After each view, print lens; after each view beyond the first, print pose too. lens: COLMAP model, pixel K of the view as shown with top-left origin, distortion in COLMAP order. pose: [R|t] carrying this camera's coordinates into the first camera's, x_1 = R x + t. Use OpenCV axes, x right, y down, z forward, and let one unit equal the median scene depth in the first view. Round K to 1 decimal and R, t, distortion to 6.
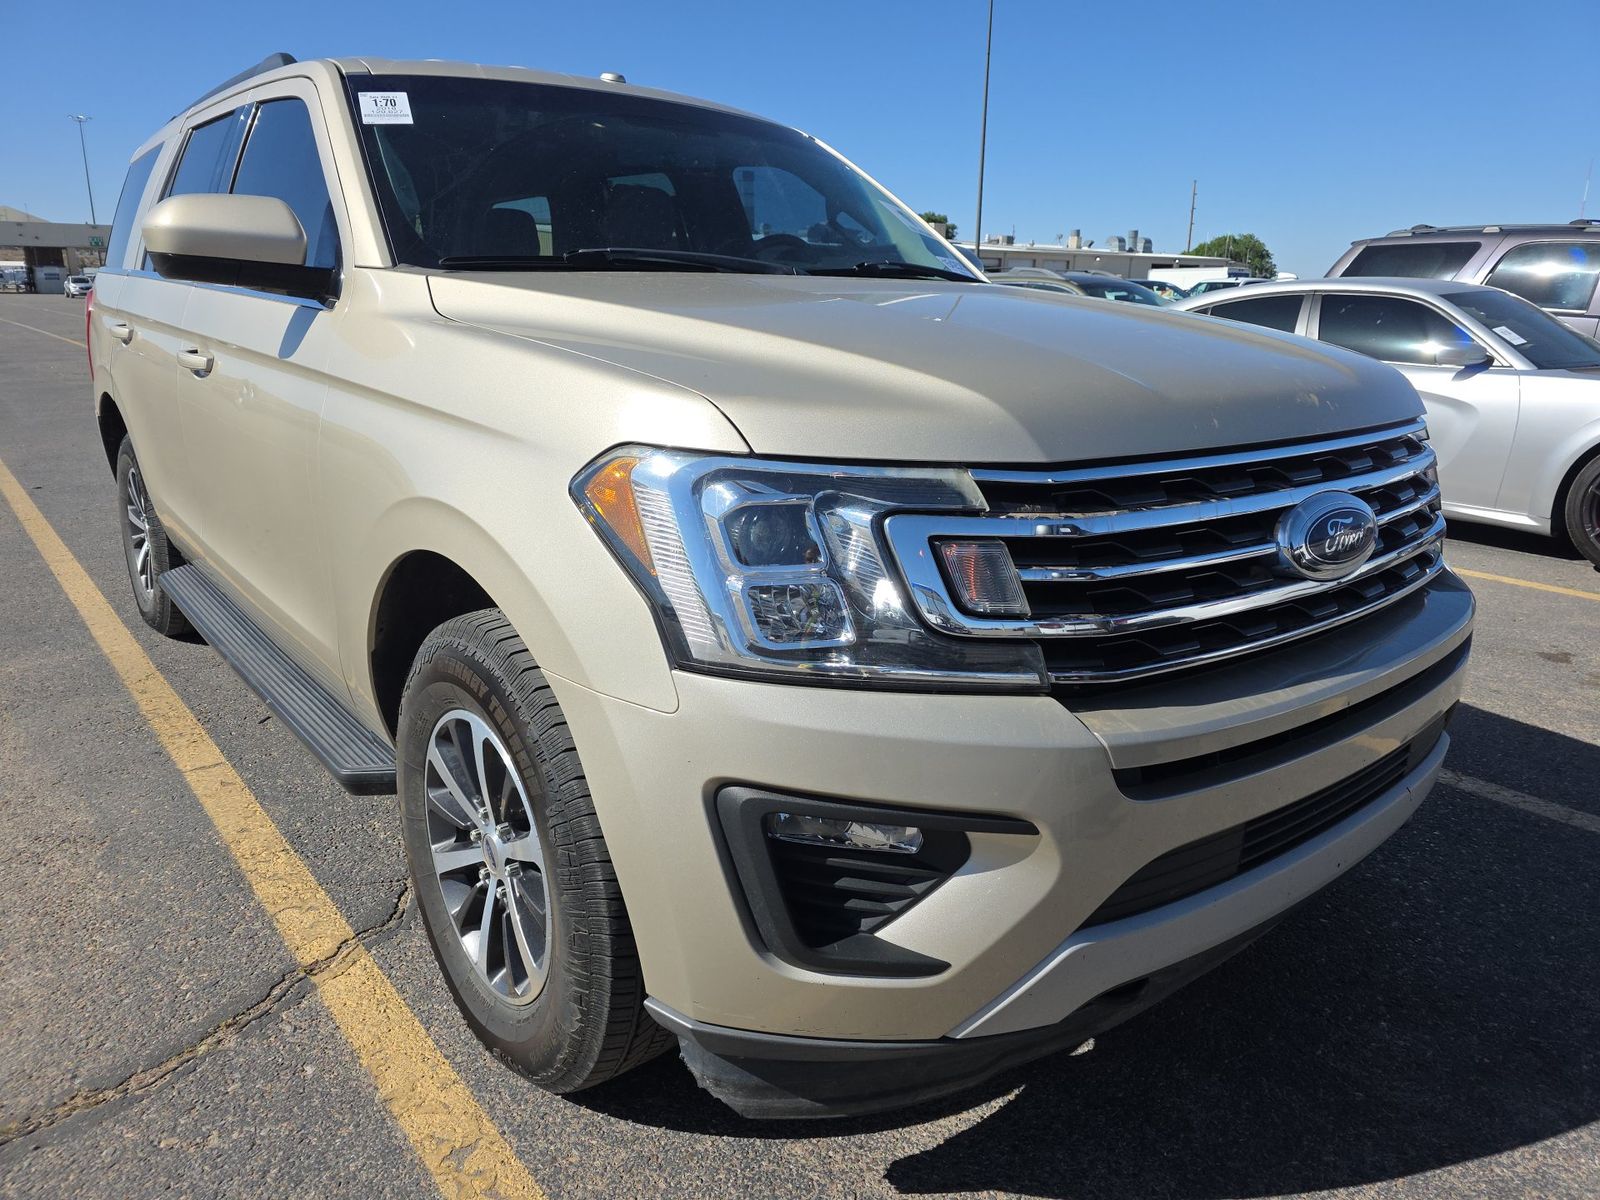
lens RADIAL K [[1105.0, 0, 800.1], [0, 1105.0, 565.3], [0, 0, 1]] dist [-0.002190, -0.000374]
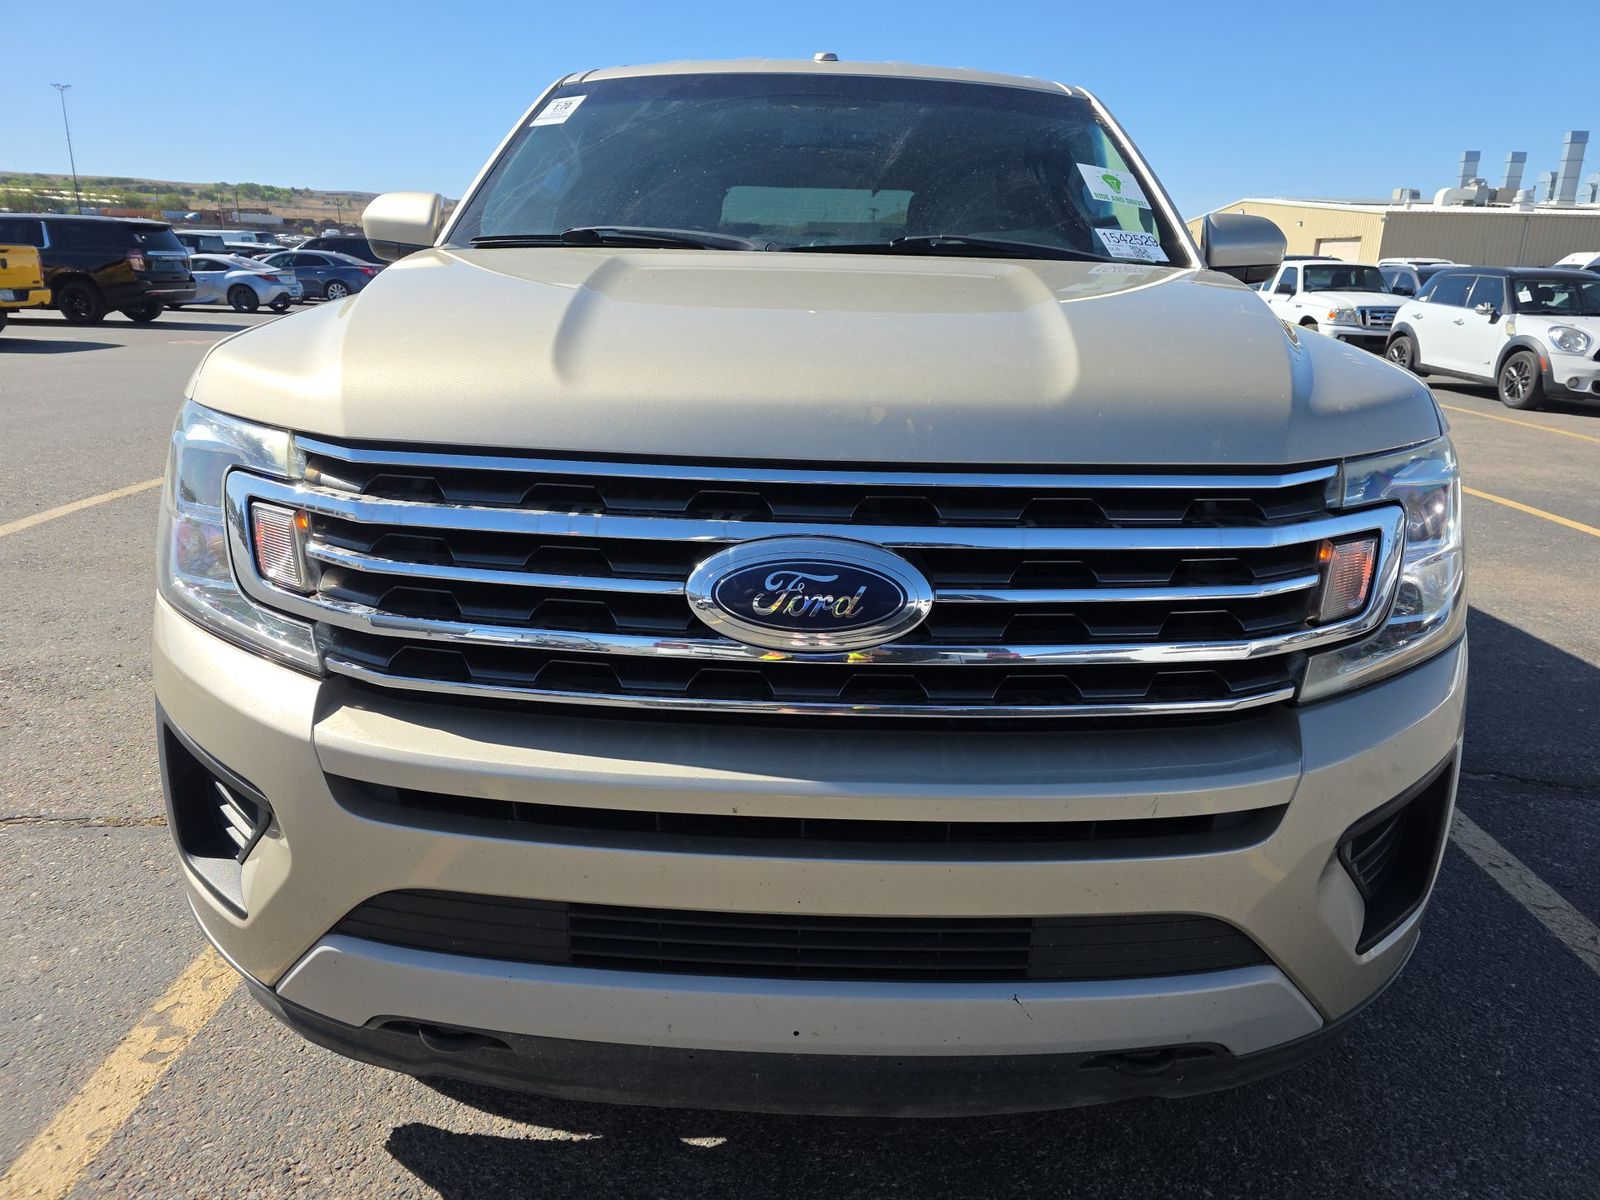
lens RADIAL K [[1071.5, 0, 800.6], [0, 1071.5, 558.4], [0, 0, 1]] dist [0.033698, -0.001287]
pose [[0.758488, 0.173248, -0.628236, 0.877408], [-0.167664, 0.983442, 0.068778, -0.093902], [0.629750, 0.053165, 0.774977, 0.420799]]
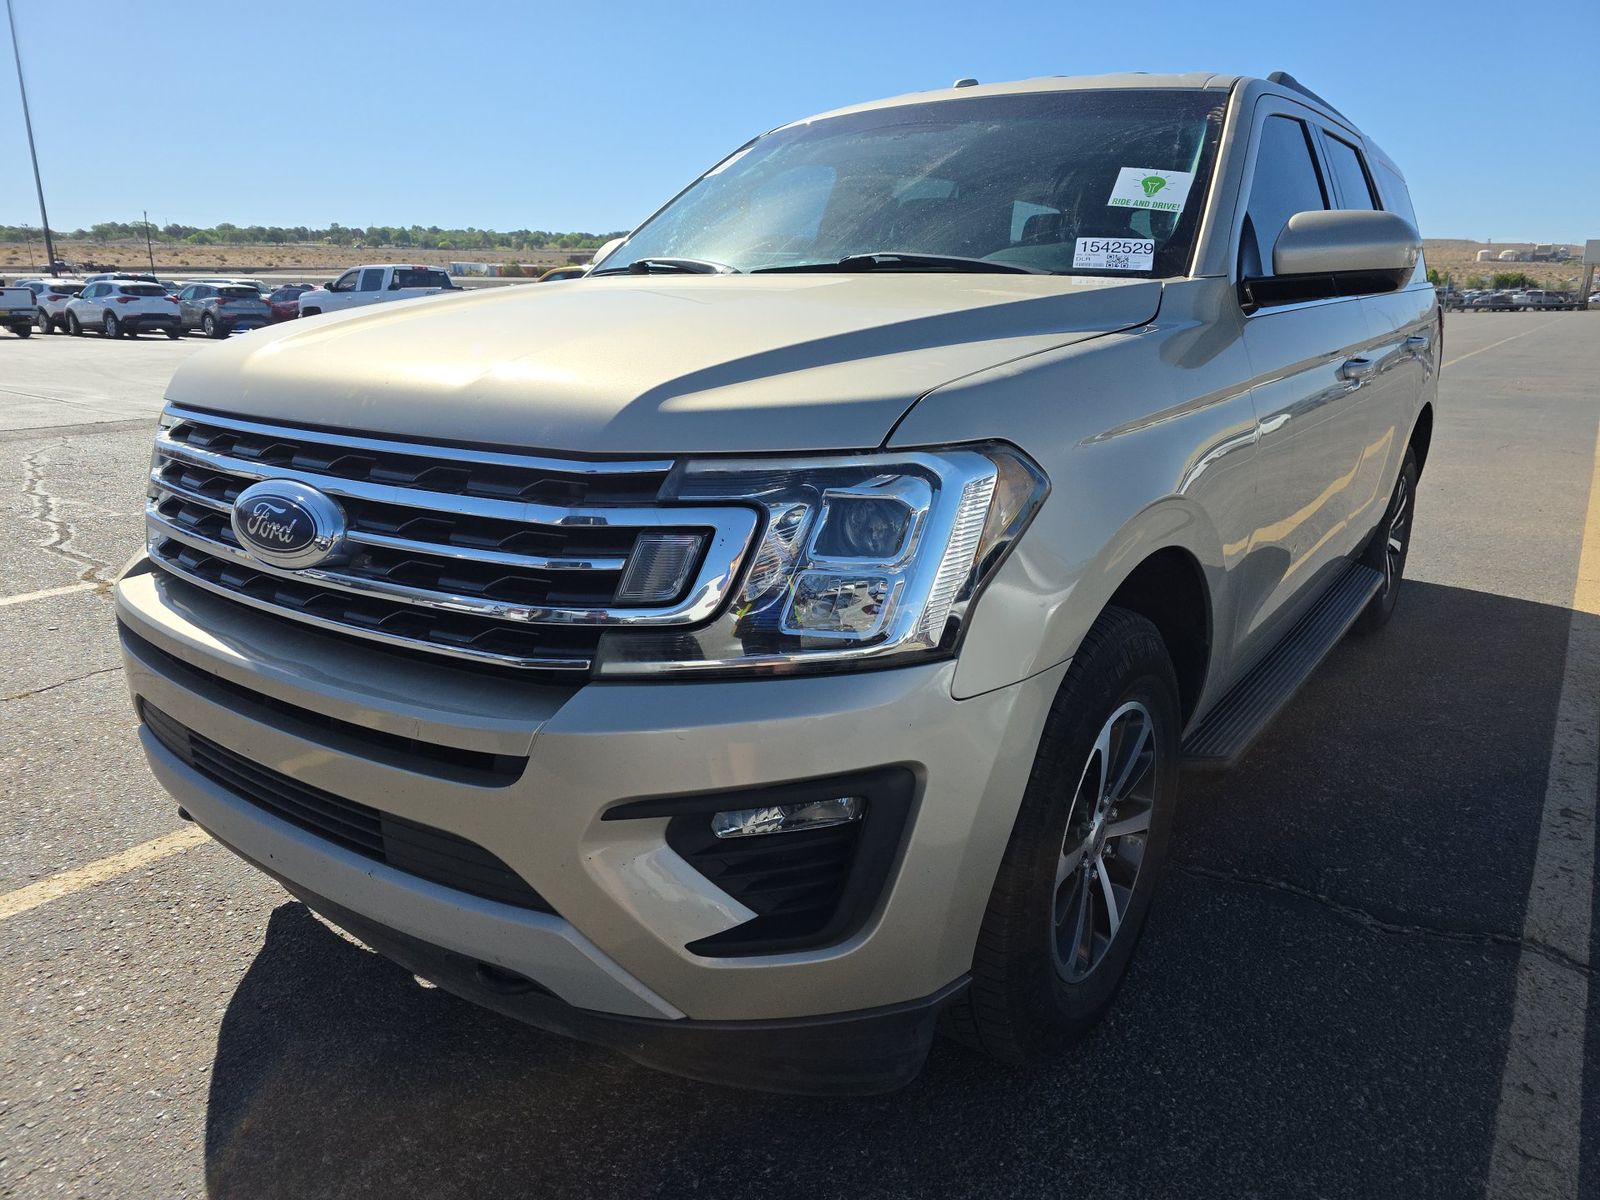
lens RADIAL K [[1071.5, 0, 800.6], [0, 1071.5, 558.4], [0, 0, 1]] dist [0.033698, -0.001287]
pose [[0.252807, 0.215065, -0.943311, 1.438748], [-0.228413, 0.960689, 0.157812, -0.241660], [0.940168, 0.175569, 0.291993, 1.104251]]
